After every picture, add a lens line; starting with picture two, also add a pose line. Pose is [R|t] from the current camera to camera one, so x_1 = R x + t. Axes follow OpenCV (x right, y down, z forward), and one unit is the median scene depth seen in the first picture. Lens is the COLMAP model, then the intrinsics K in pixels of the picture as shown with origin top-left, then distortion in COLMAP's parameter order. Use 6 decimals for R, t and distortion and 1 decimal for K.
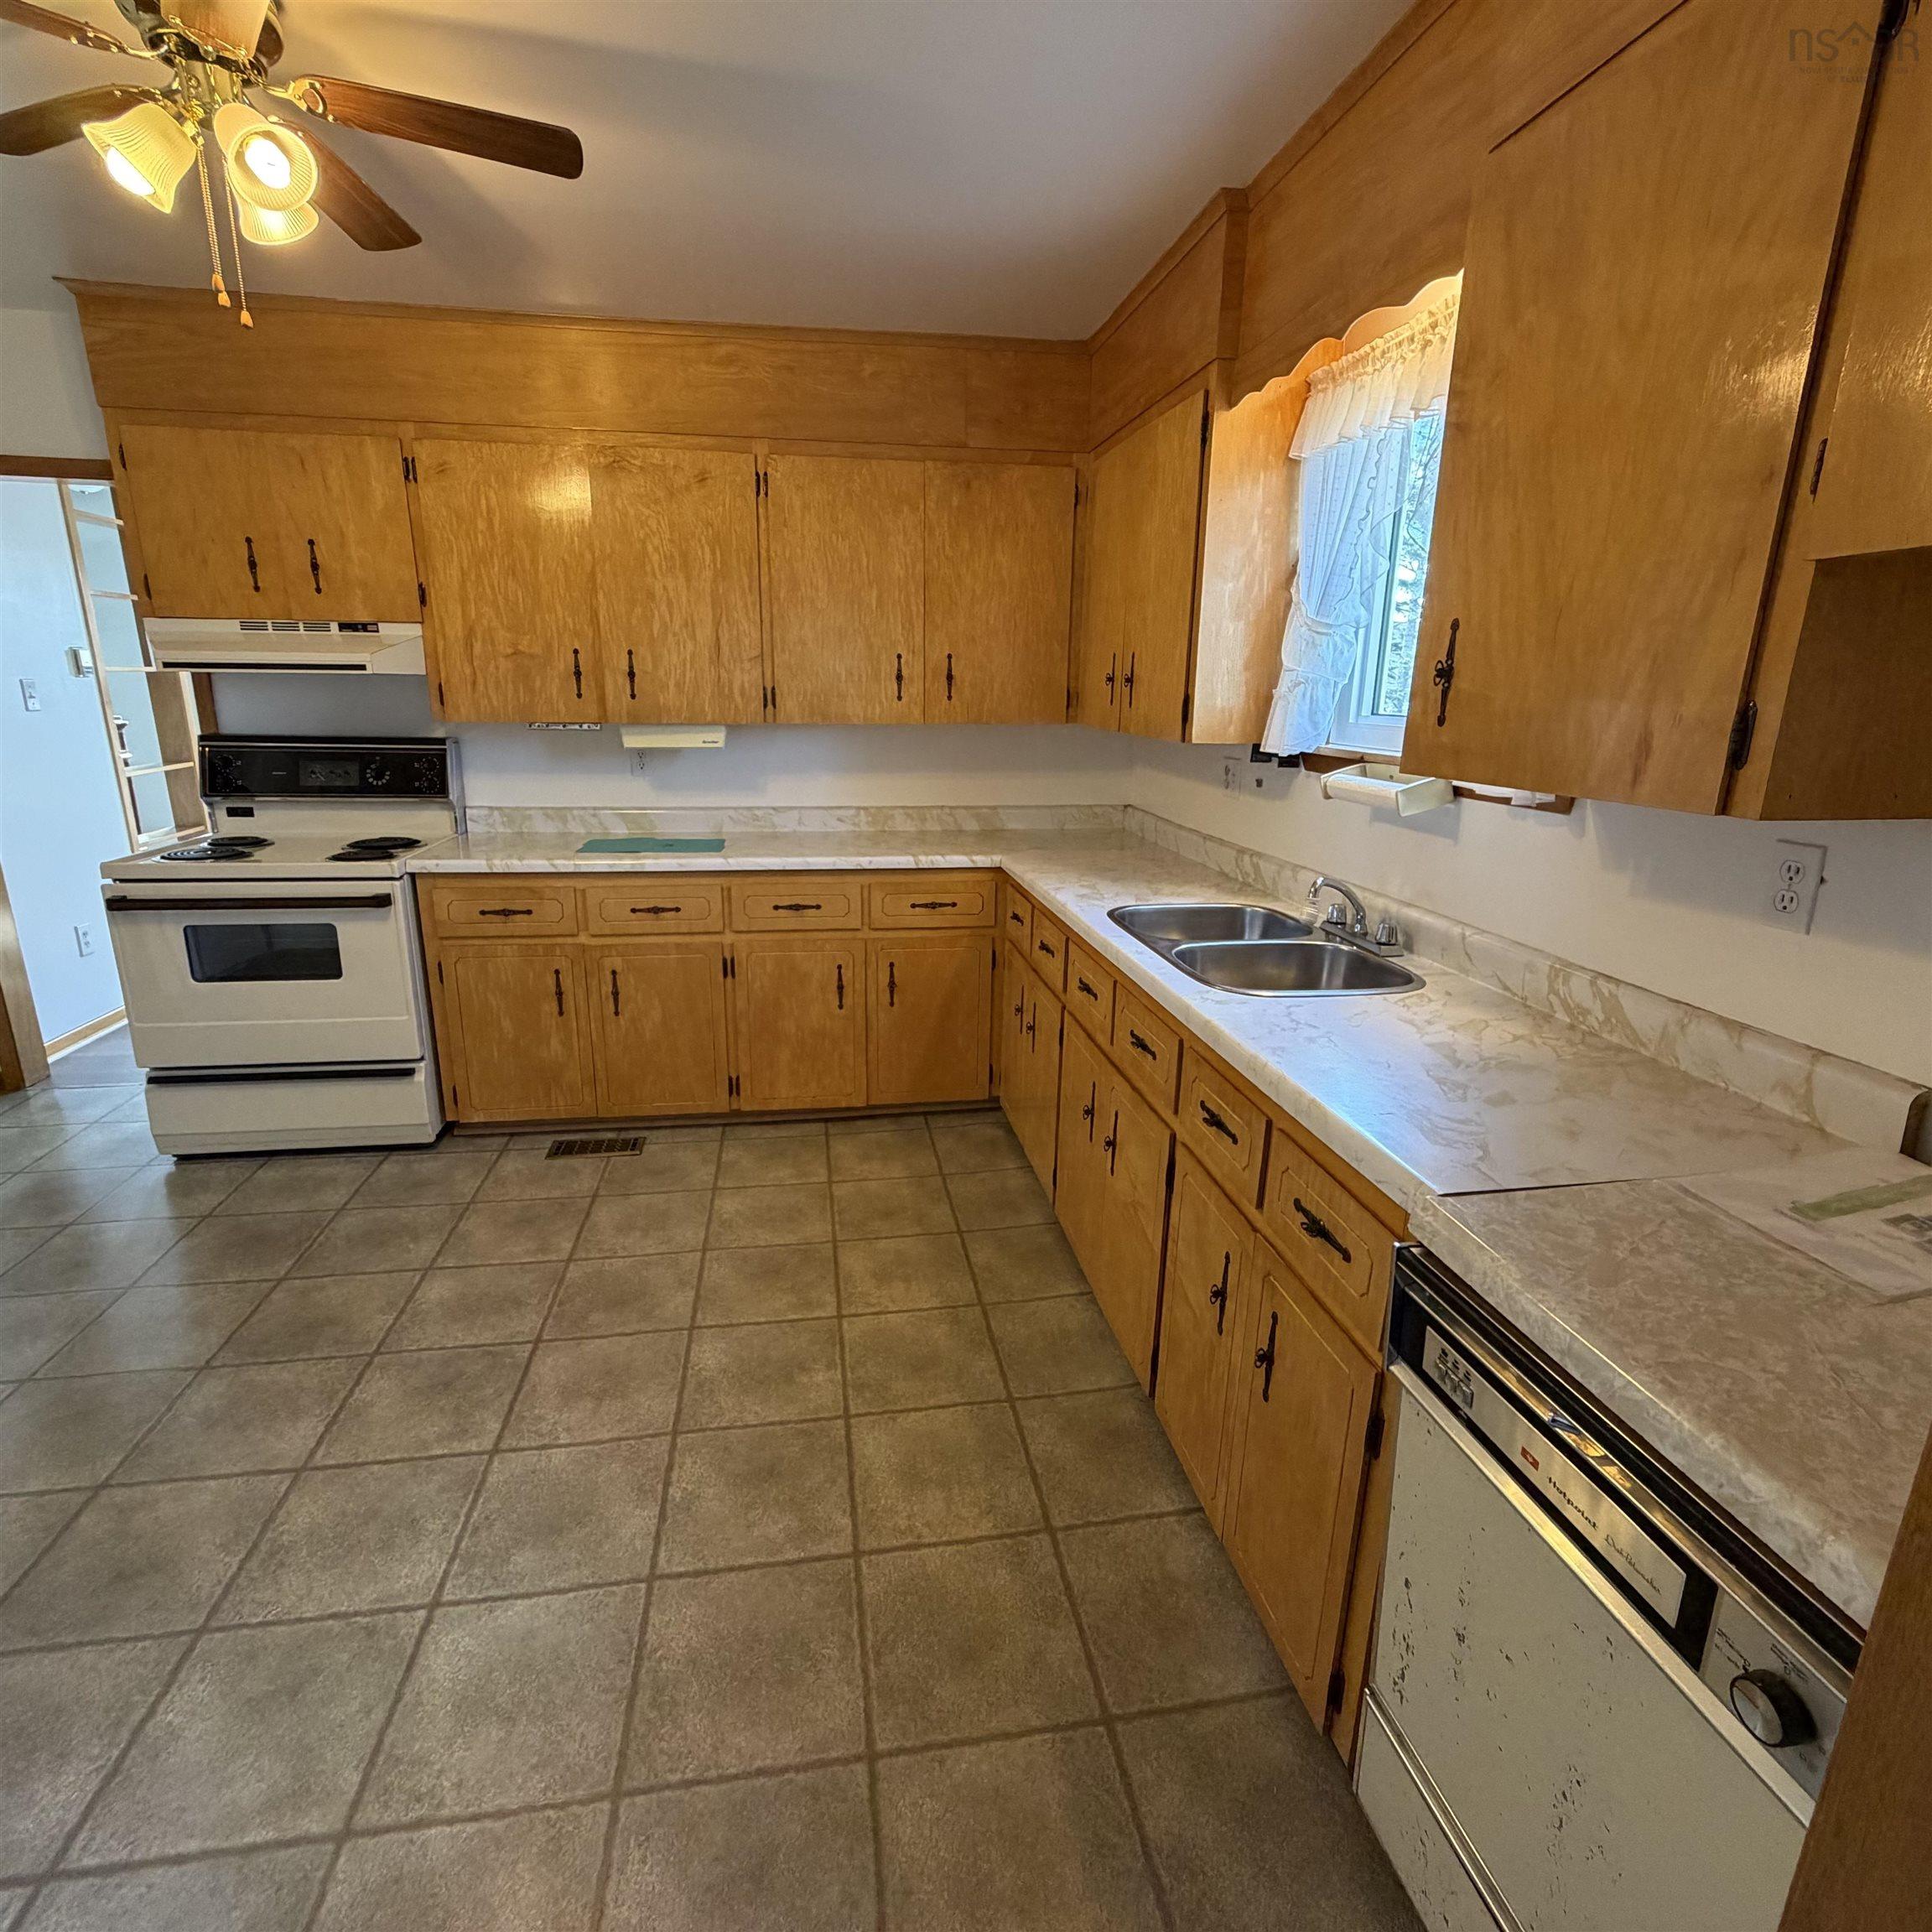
lens RADIAL K [[1020.3, 0, 964.1], [0, 1020.3, 969.3], [0, 0, 1]] dist [-0.001531, -0.000372]
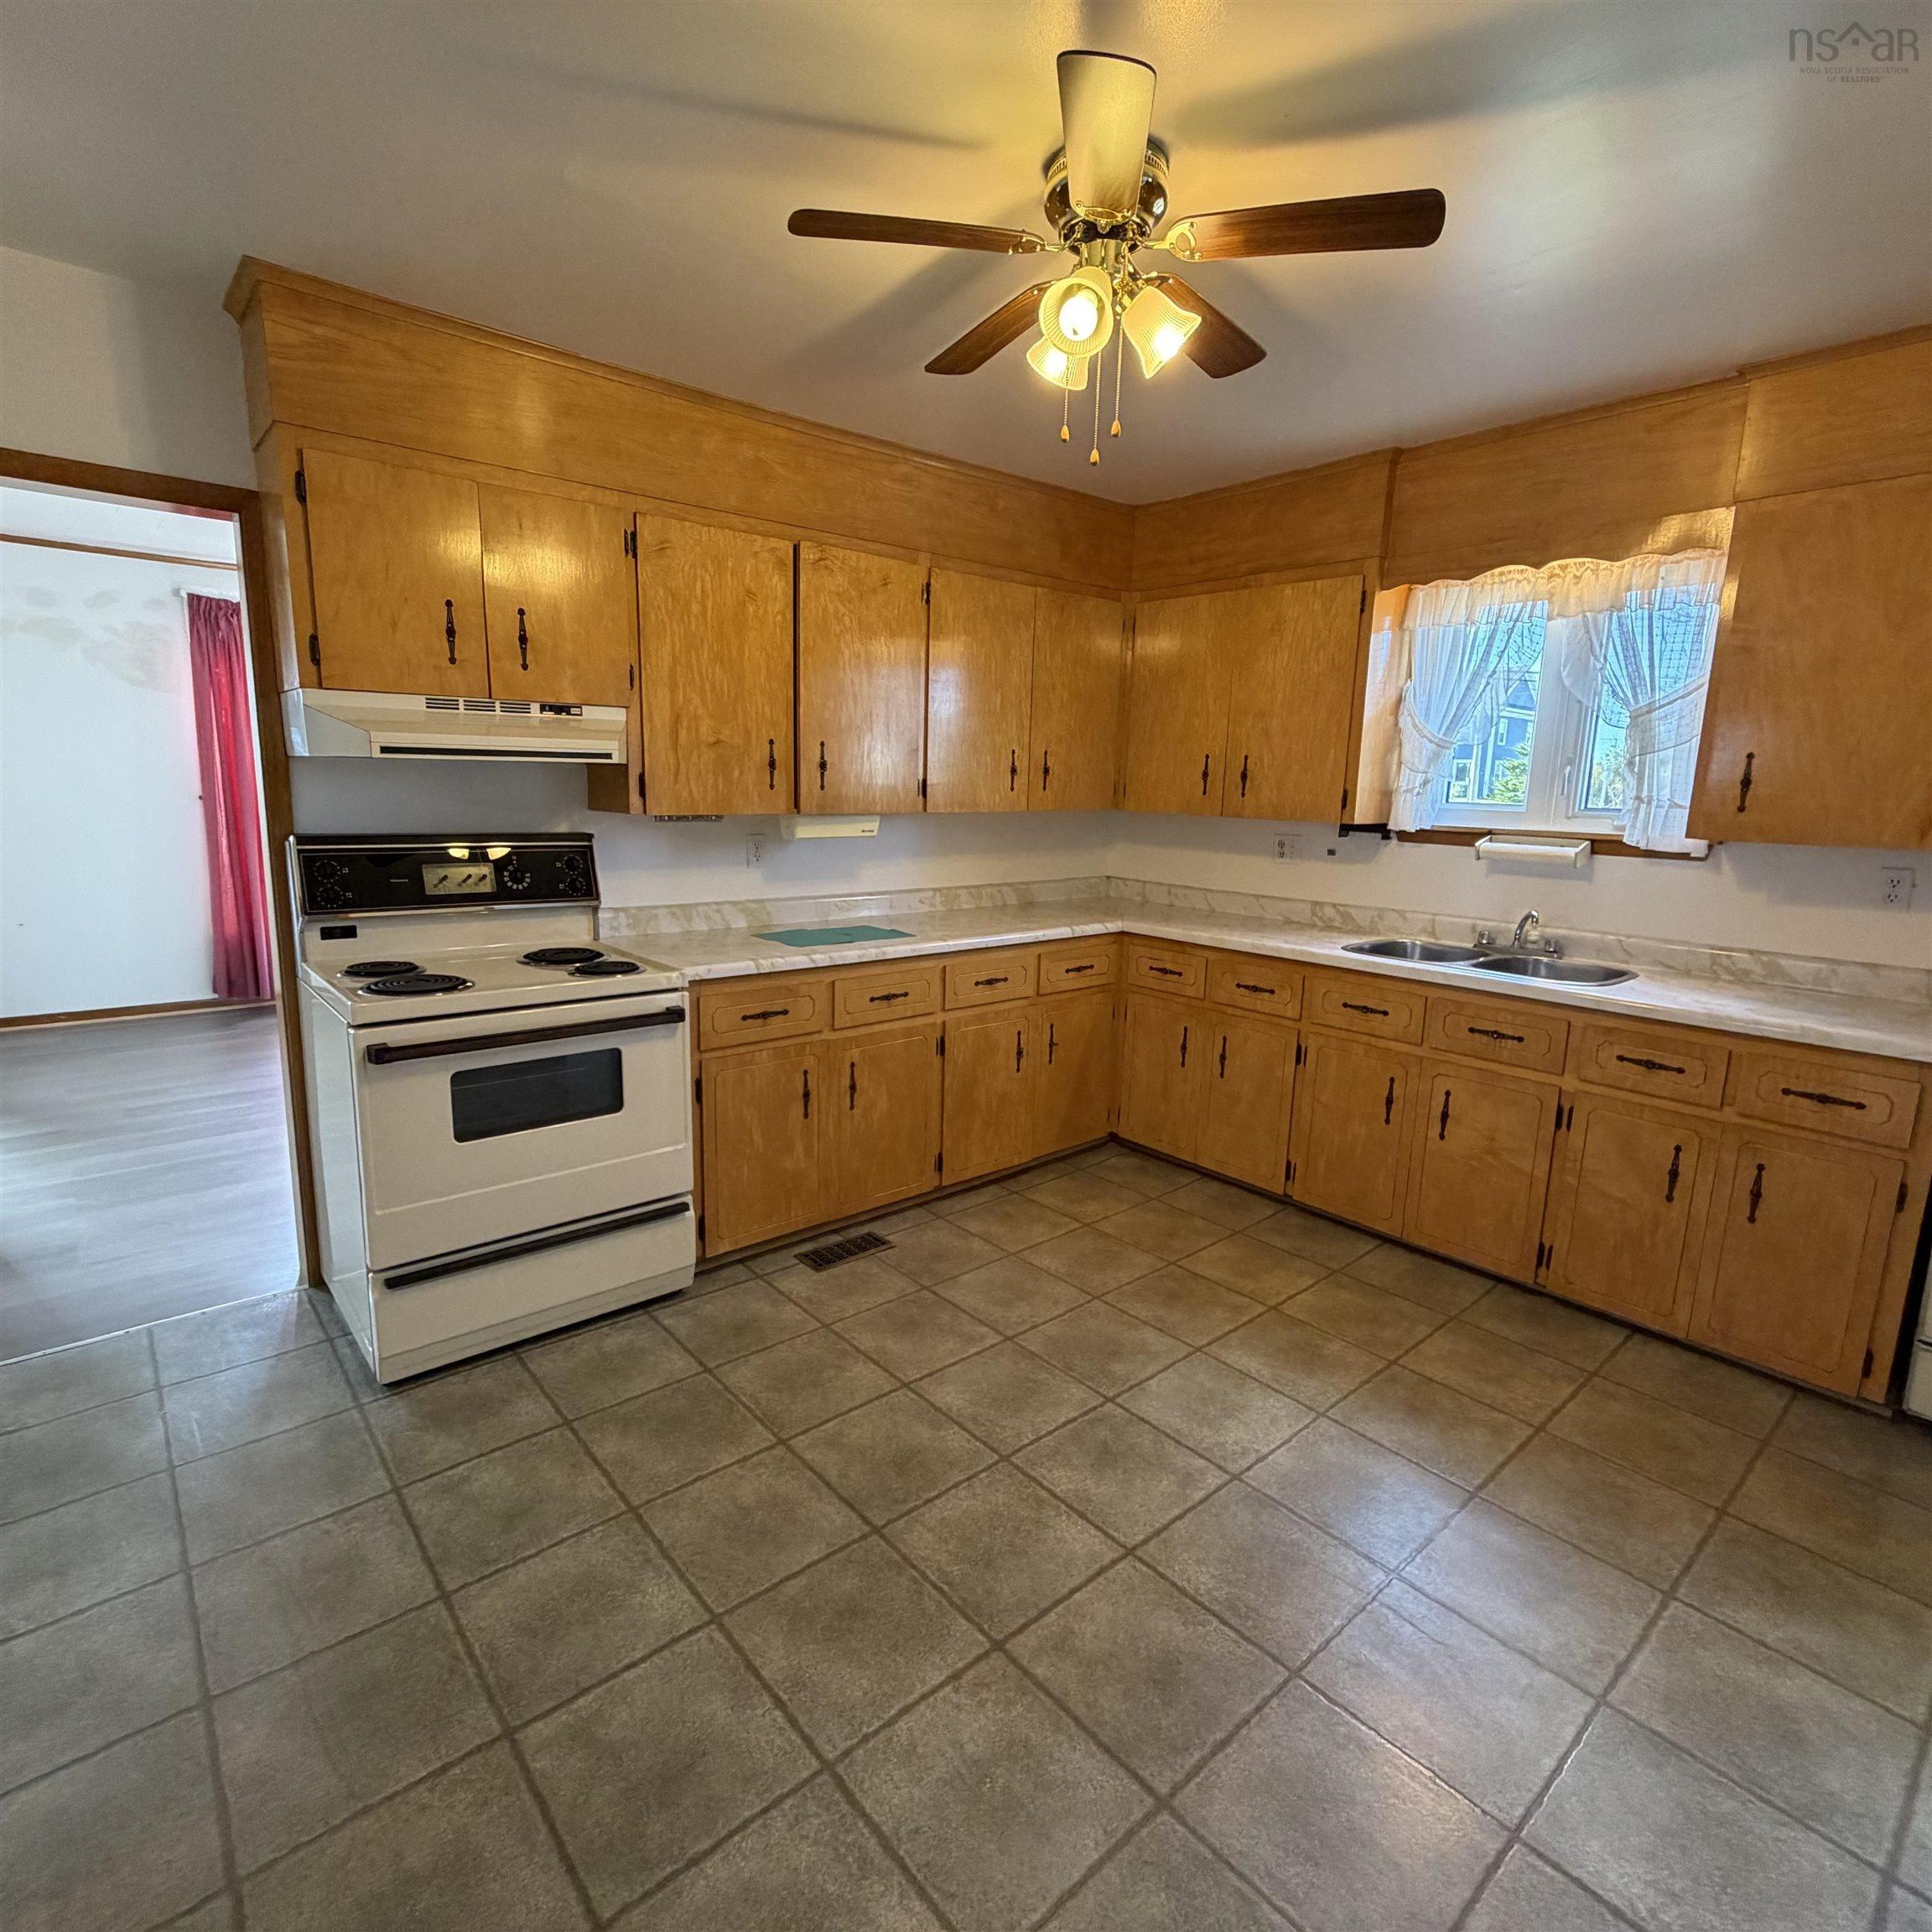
lens RADIAL K [[1020.3, 0, 964.1], [0, 1020.3, 969.3], [0, 0, 1]] dist [-0.001531, -0.000372]
pose [[0.852489, -0.091130, 0.514741, -0.756804], [0.129525, 0.990805, -0.039099, -0.036353], [-0.506445, 0.100003, 0.856454, 0.099742]]
